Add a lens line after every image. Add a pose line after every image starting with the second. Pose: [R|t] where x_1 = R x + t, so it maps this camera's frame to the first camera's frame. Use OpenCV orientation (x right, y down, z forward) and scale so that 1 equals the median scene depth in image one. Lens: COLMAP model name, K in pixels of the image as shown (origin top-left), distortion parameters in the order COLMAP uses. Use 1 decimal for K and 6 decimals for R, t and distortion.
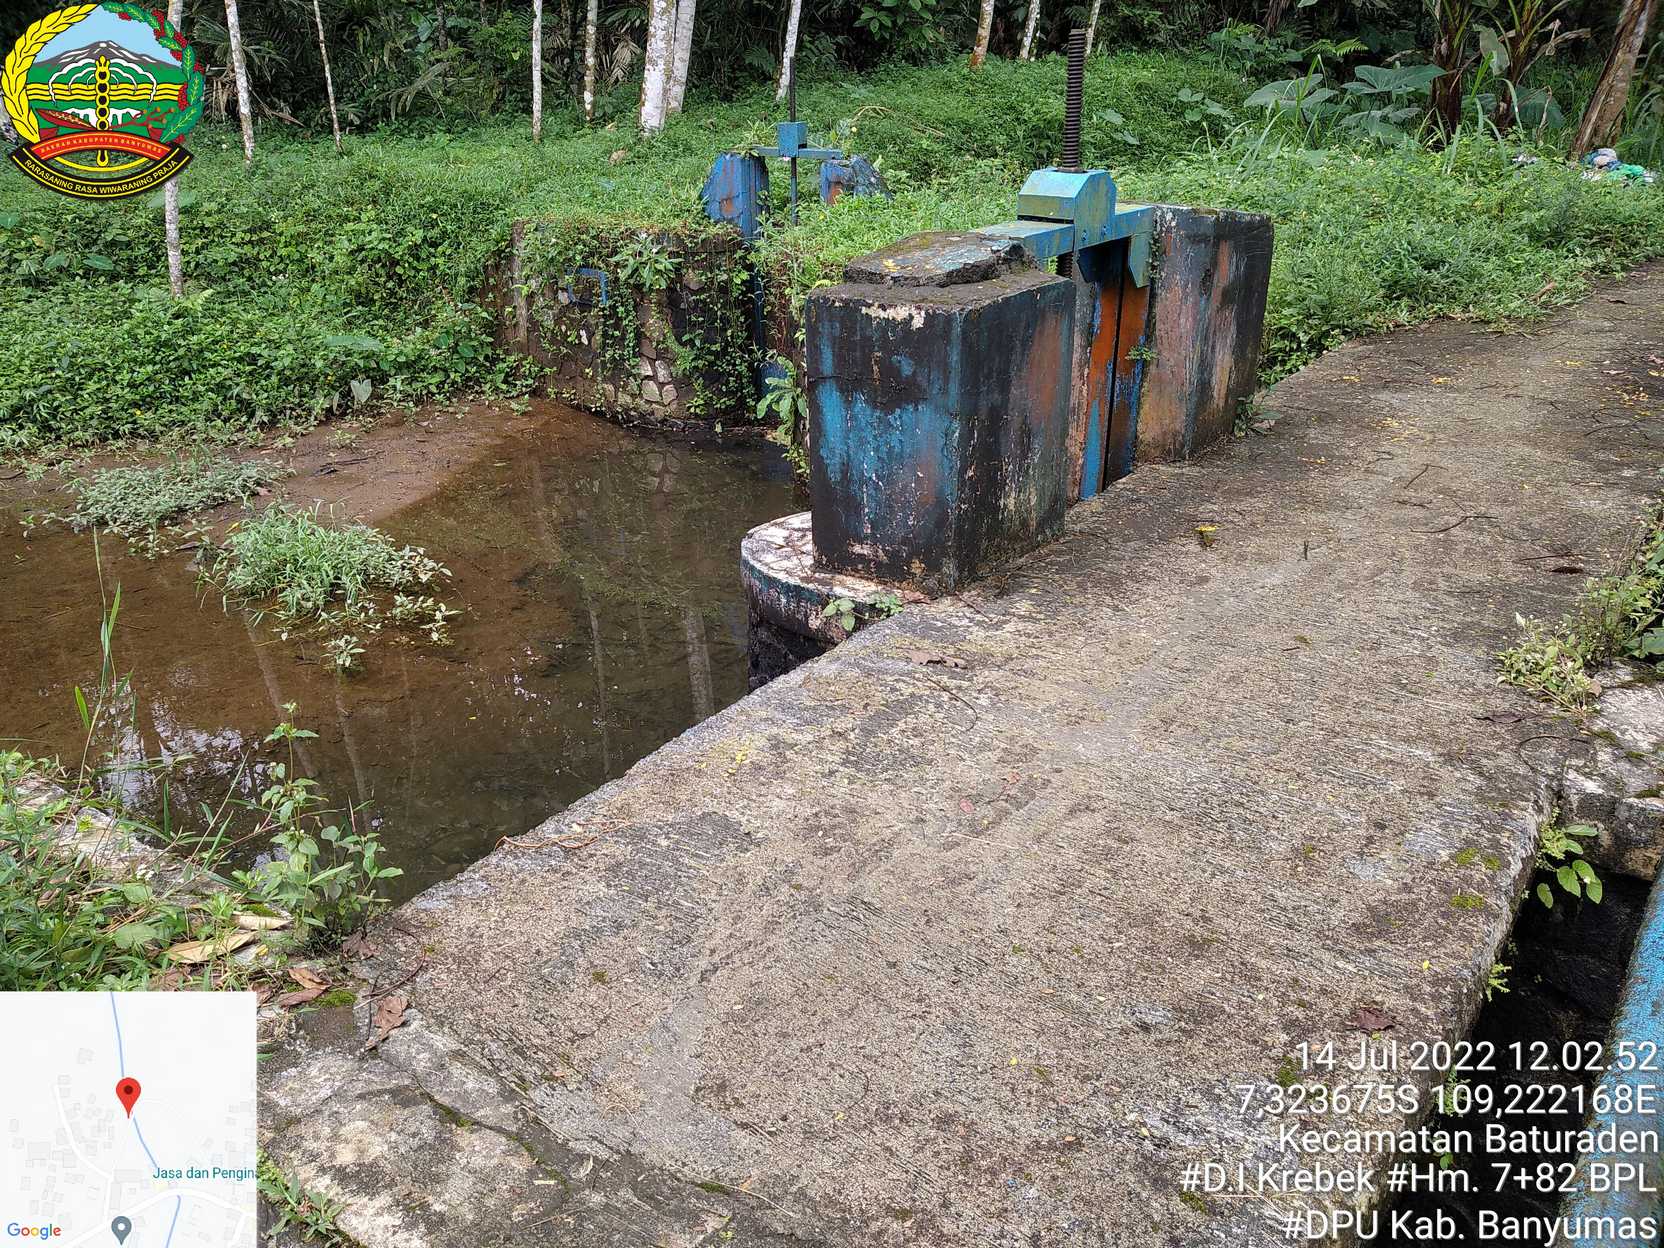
lens RADIAL K [[1384.5, 0, 832.0], [0, 1384.5, 624.0], [0, 0, 1]] dist [0.015613, -0.059179]
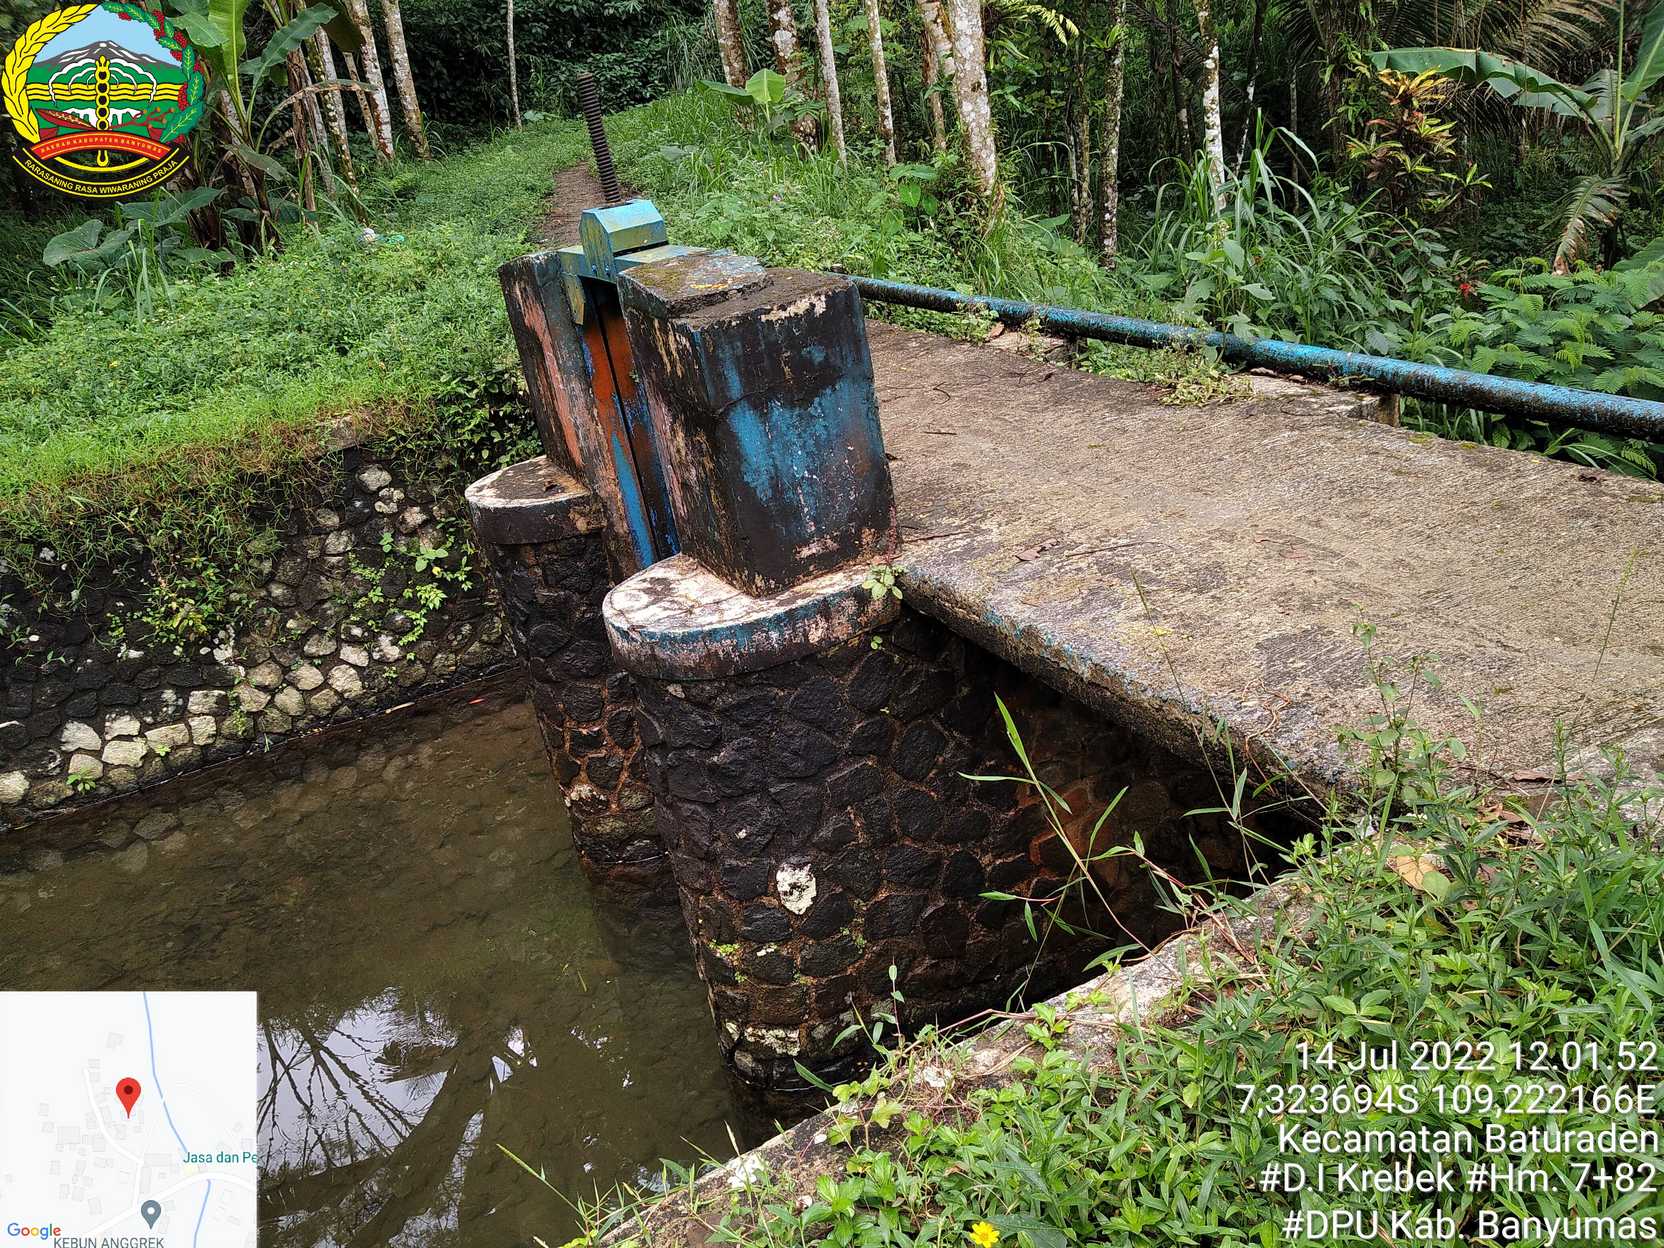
lens RADIAL K [[1372.6, 0, 833.0], [0, 1372.6, 625.9], [0, 0, 1]] dist [0.047588, -0.139744]
pose [[0.458408, -0.419433, 0.783542, -0.260939], [0.501170, 0.850080, 0.161844, -0.053689], [-0.733956, 0.318497, 0.599890, 0.133790]]
